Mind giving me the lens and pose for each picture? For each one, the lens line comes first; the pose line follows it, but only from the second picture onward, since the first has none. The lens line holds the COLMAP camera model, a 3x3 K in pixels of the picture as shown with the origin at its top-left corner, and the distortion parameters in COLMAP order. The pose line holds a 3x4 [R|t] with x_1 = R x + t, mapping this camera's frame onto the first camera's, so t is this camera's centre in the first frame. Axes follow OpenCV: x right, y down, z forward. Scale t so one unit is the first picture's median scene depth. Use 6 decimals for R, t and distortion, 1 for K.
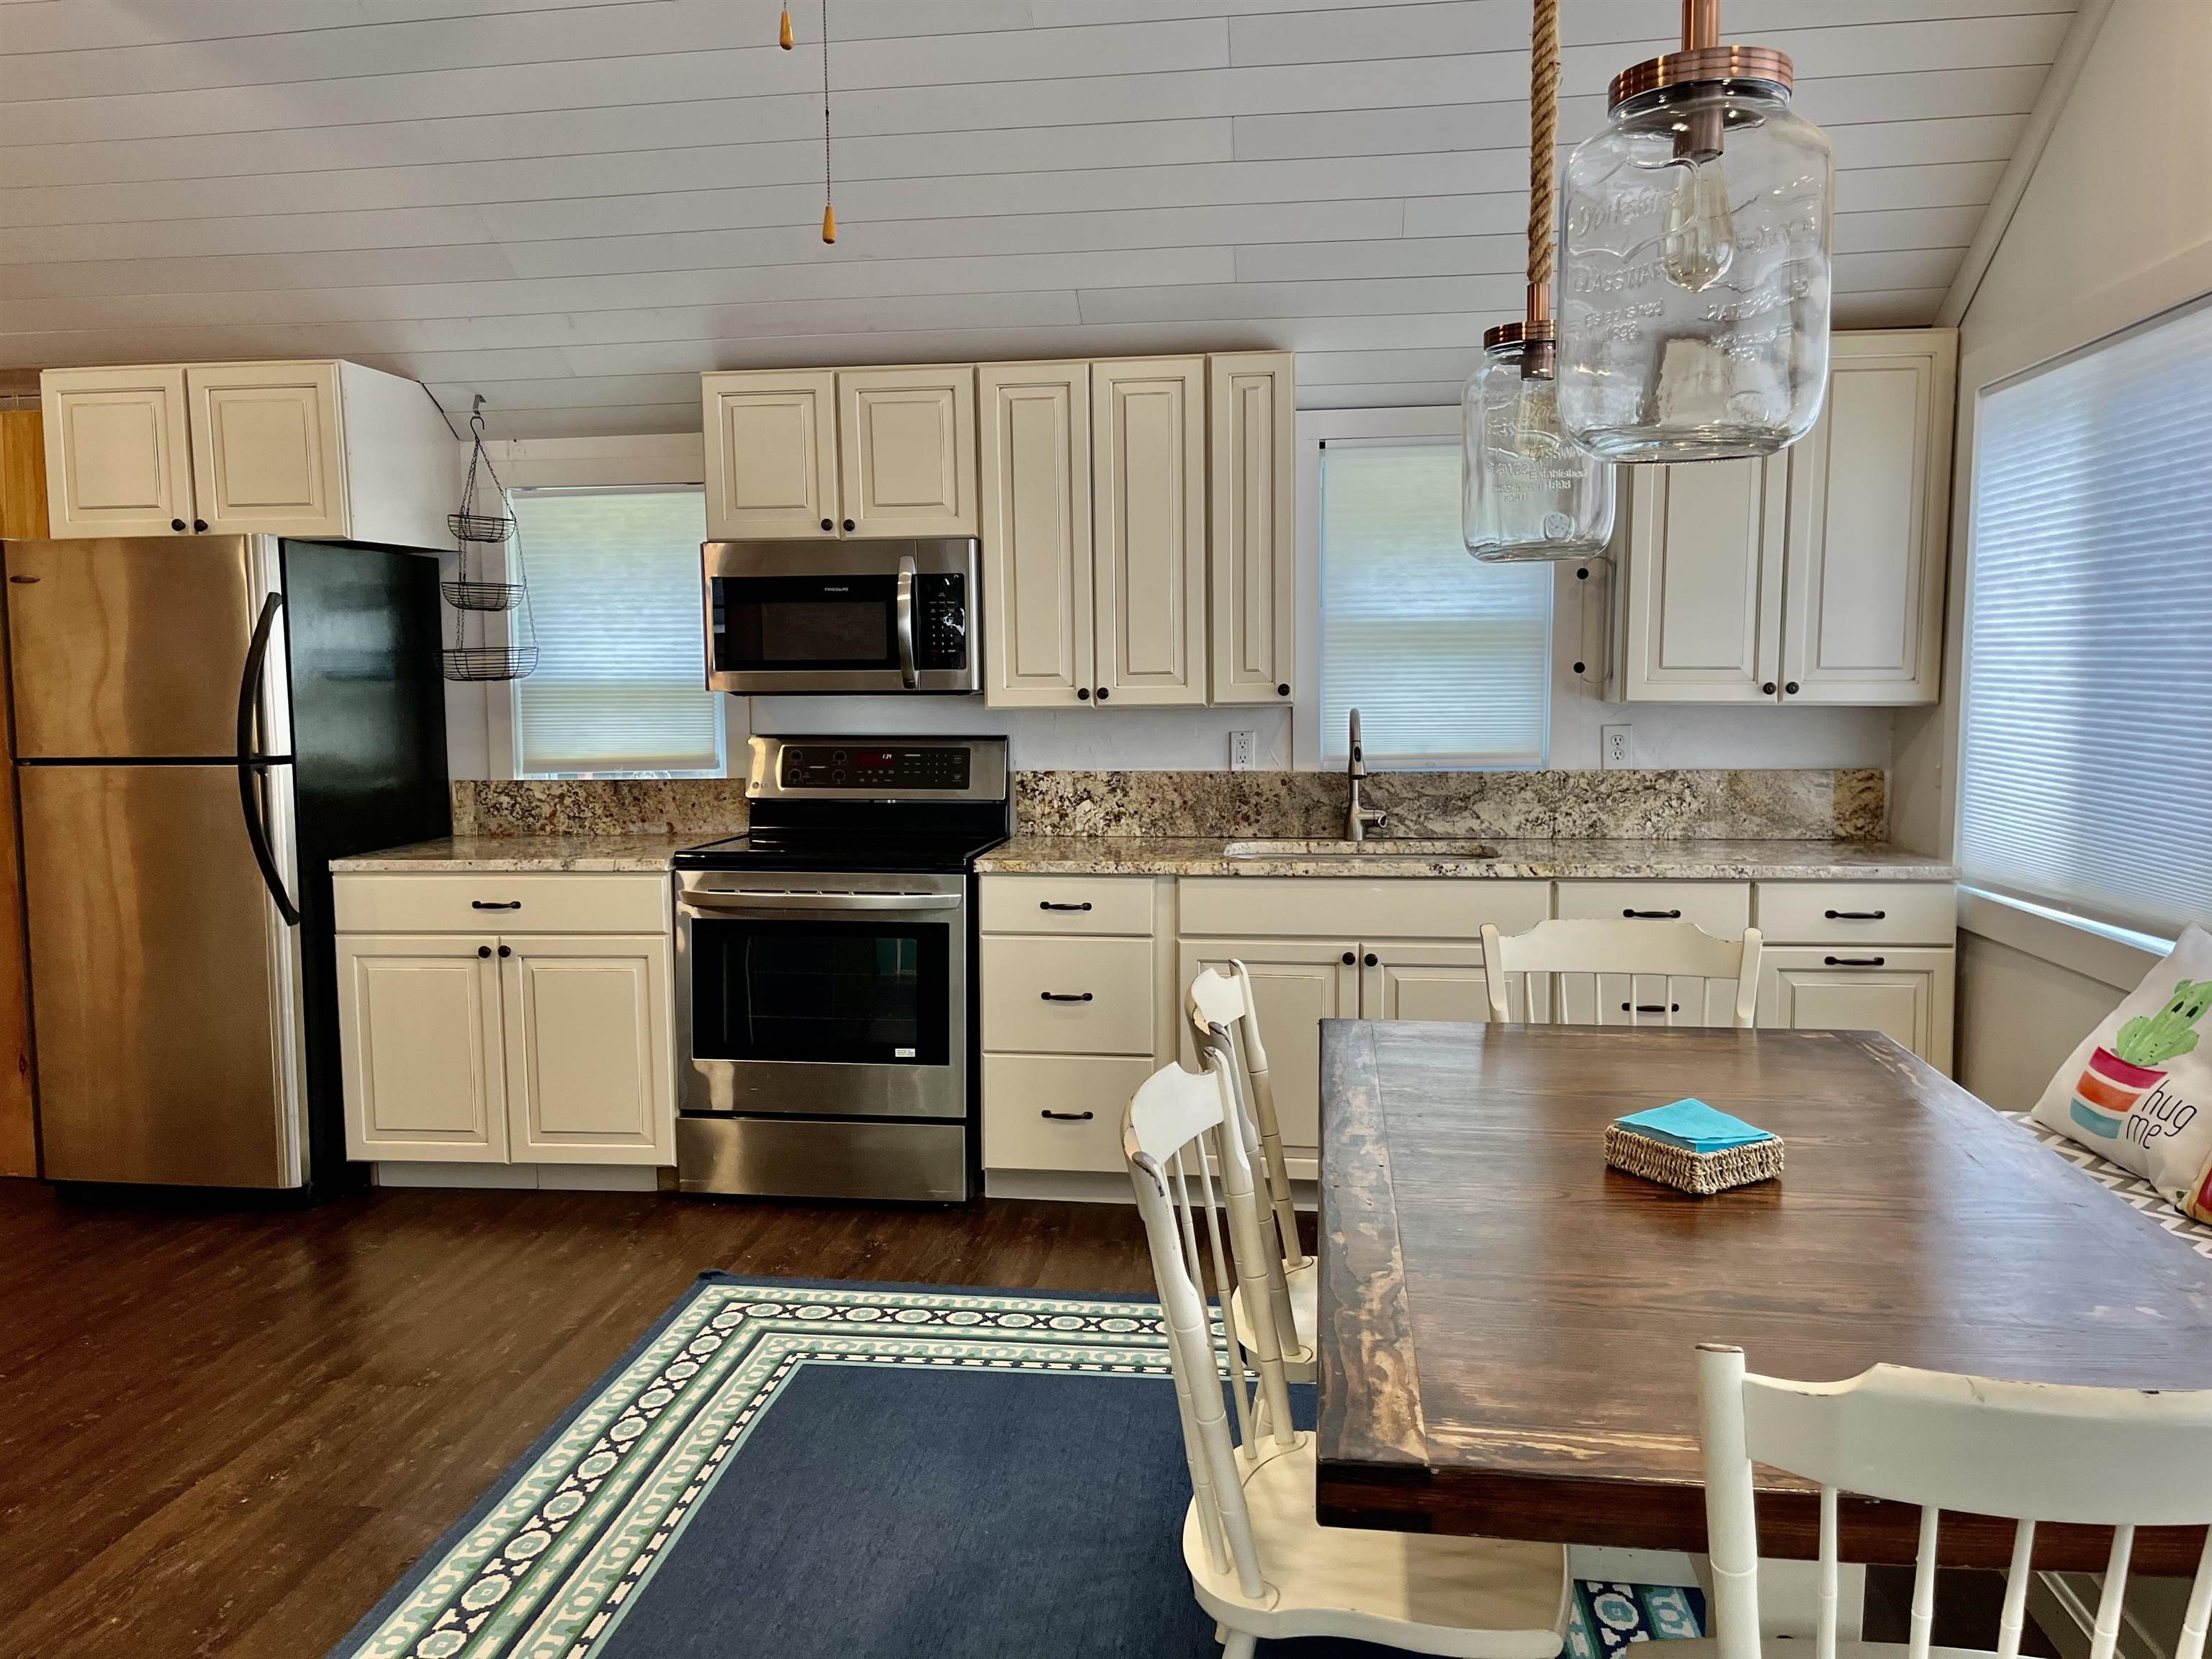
lens RADIAL K [[1719.1, 0, 1127.7], [0, 1719.1, 832.1], [0, 0, 1]] dist [0.082293, -0.136116]
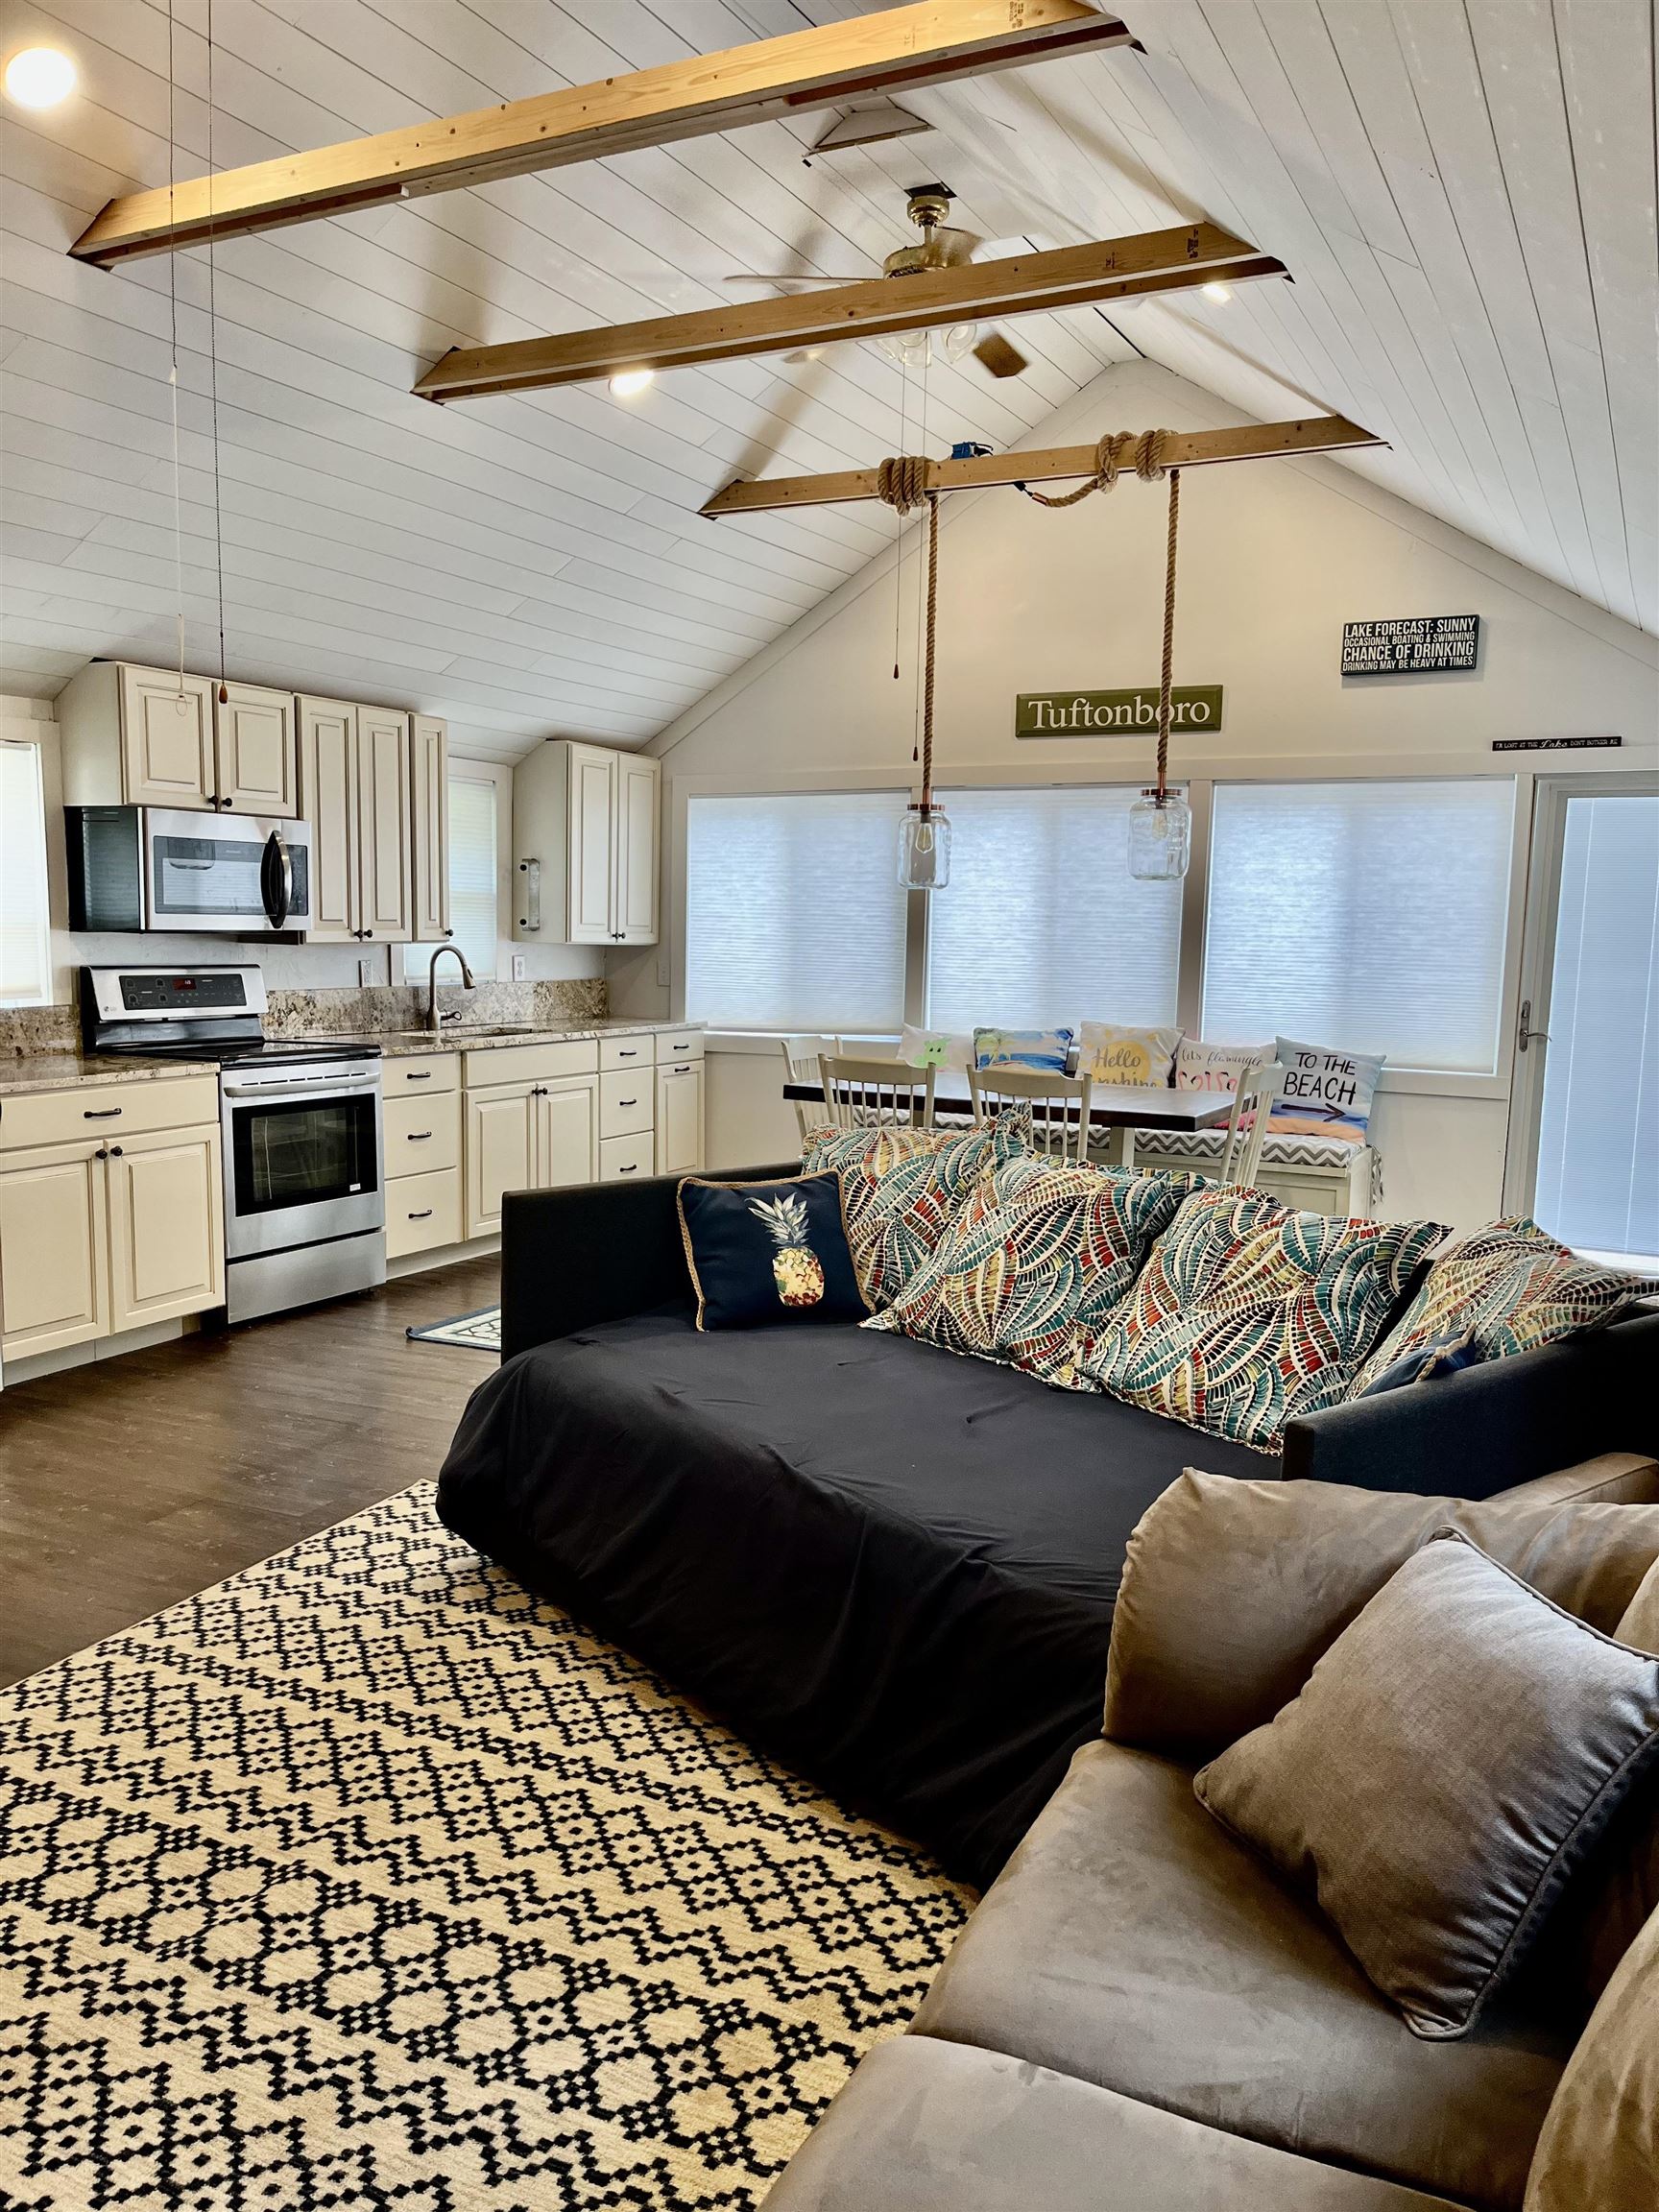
lens RADIAL K [[1695.6, 0, 816.2], [0, 1695.6, 1092.7], [0, 0, 1]] dist [0.061749, -0.065311]
pose [[0.329663, -0.078773, 0.940807, -1.236975], [0.069690, 0.995825, 0.058960, -0.005311], [-0.941523, 0.046128, 0.333777, 0.165682]]
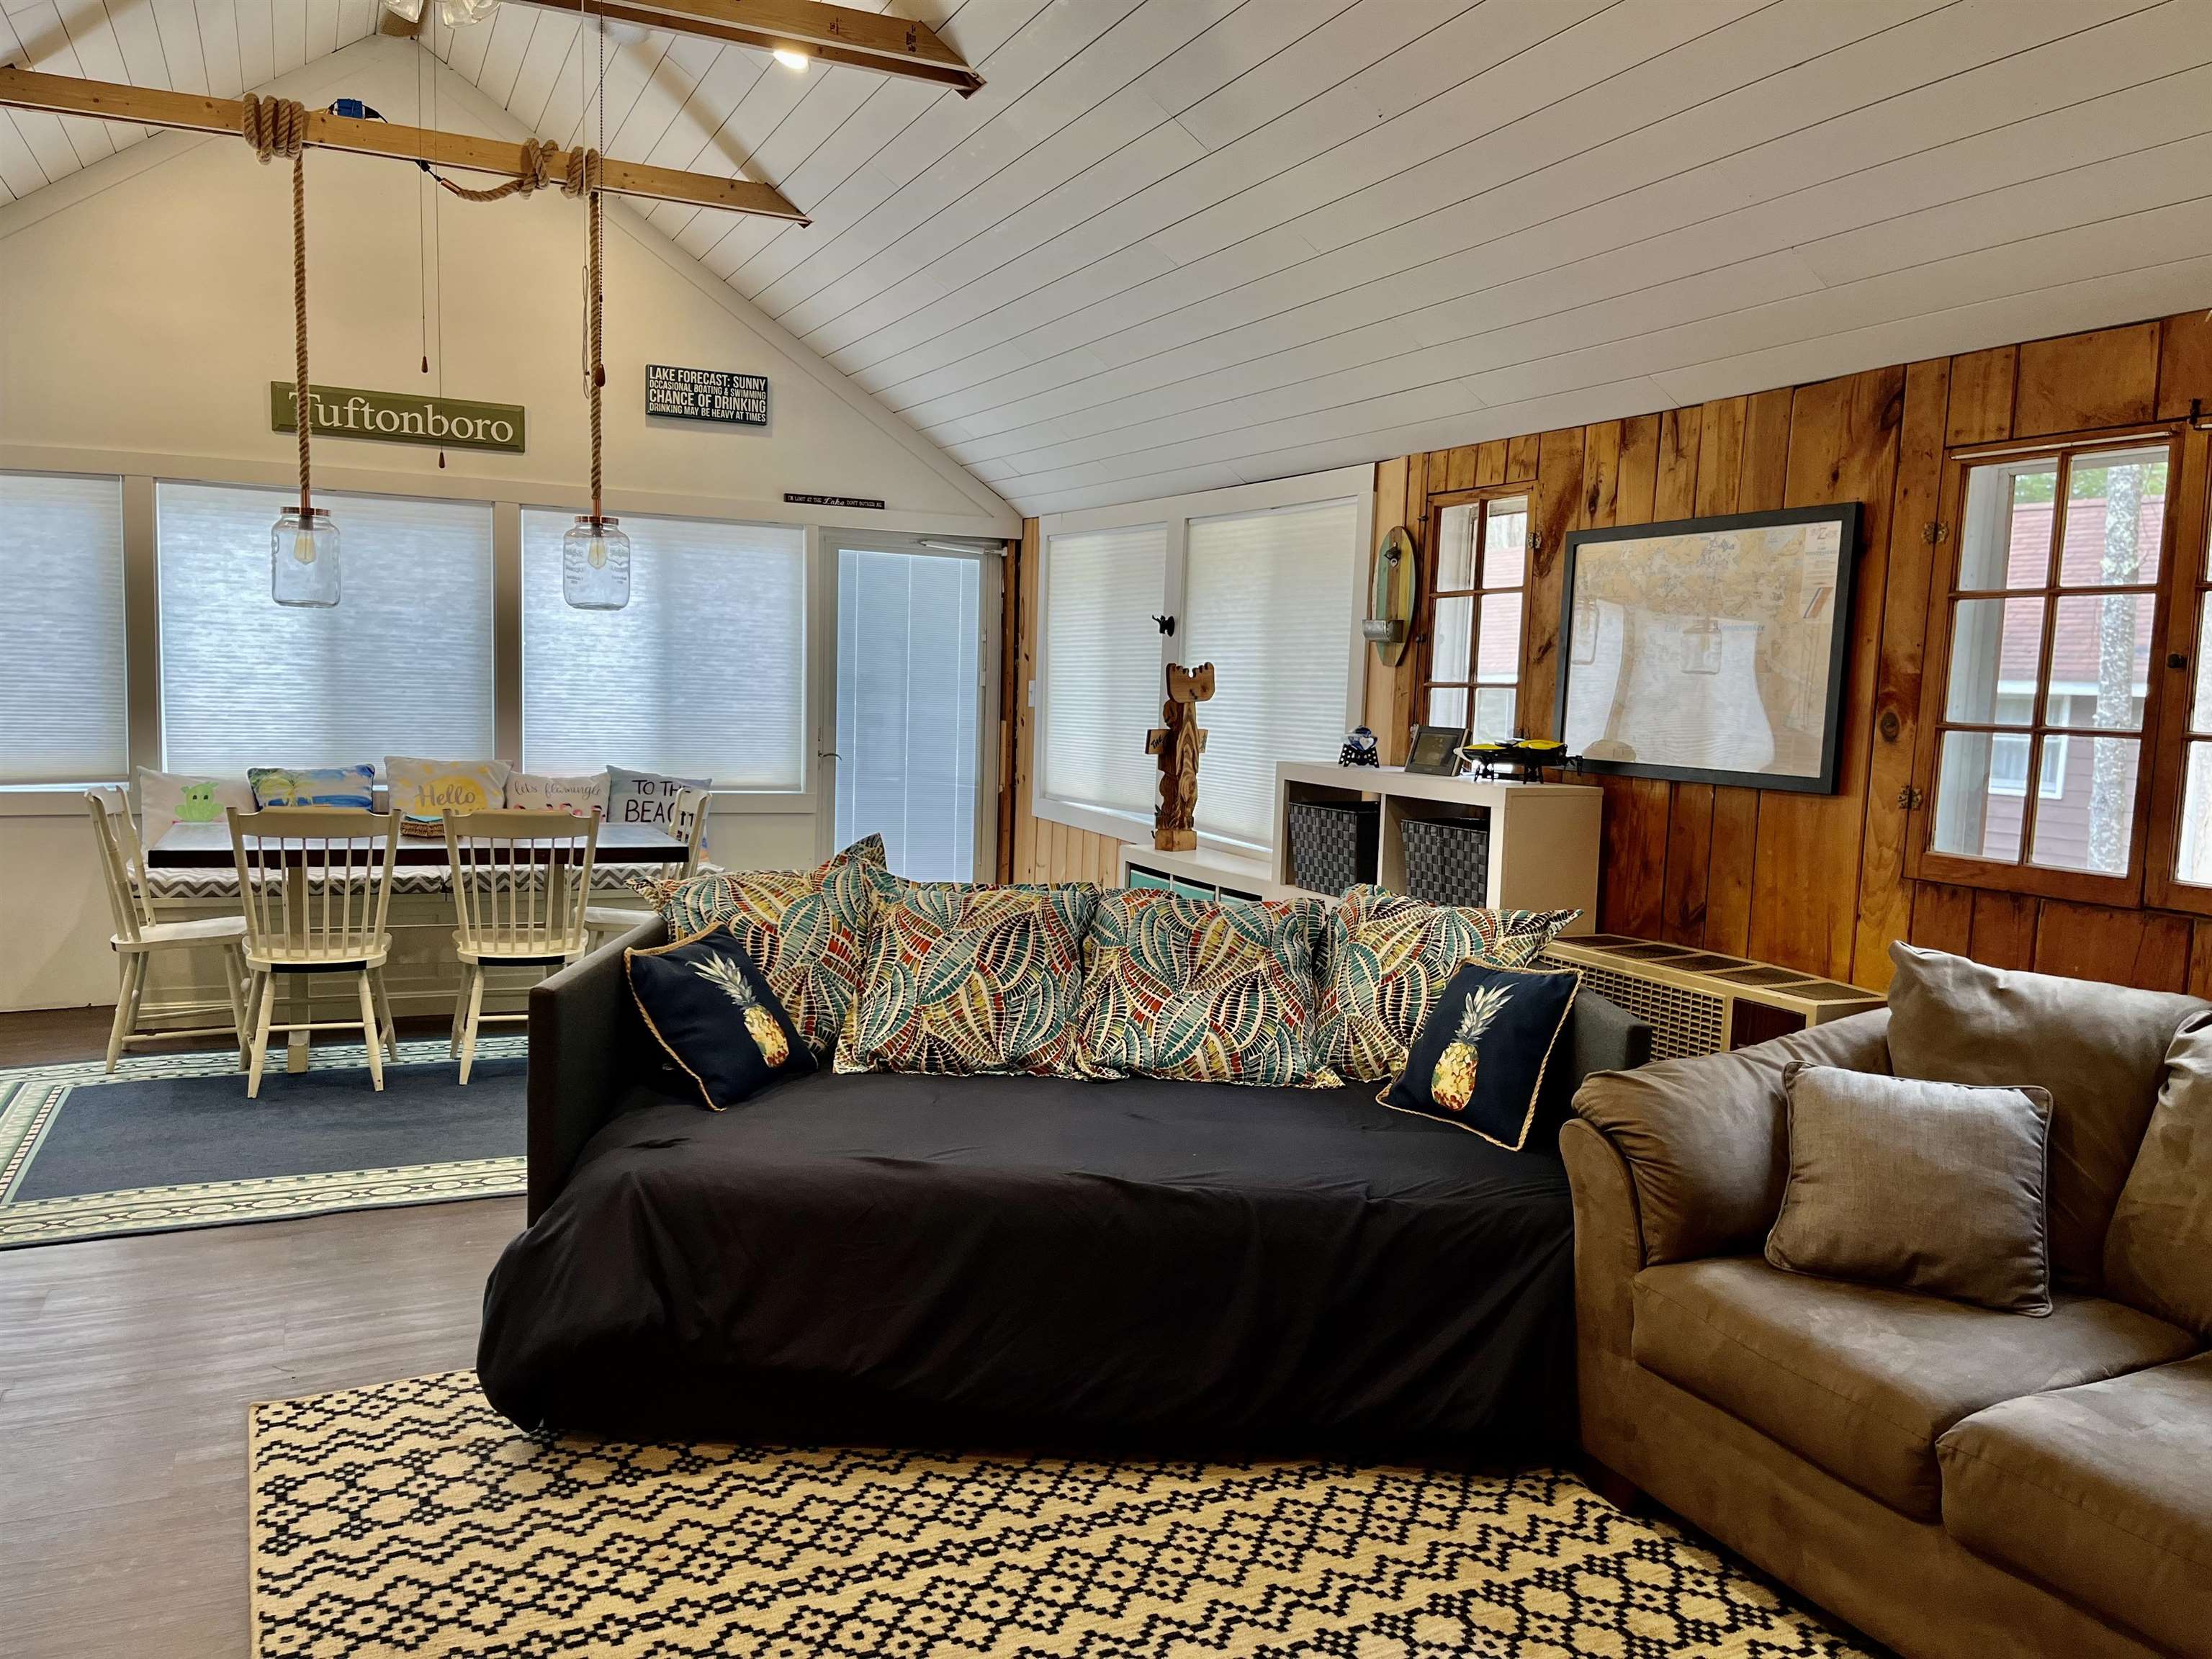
lens RADIAL K [[1695.6, 0, 1125.8], [0, 1695.6, 823.2], [0, 0, 1]] dist [0.061749, -0.065311]
pose [[-0.547675, -0.076912, 0.833148, -1.206697], [0.057721, 0.989921, 0.129327, -0.056120], [-0.834698, 0.118920, -0.537716, 0.719822]]
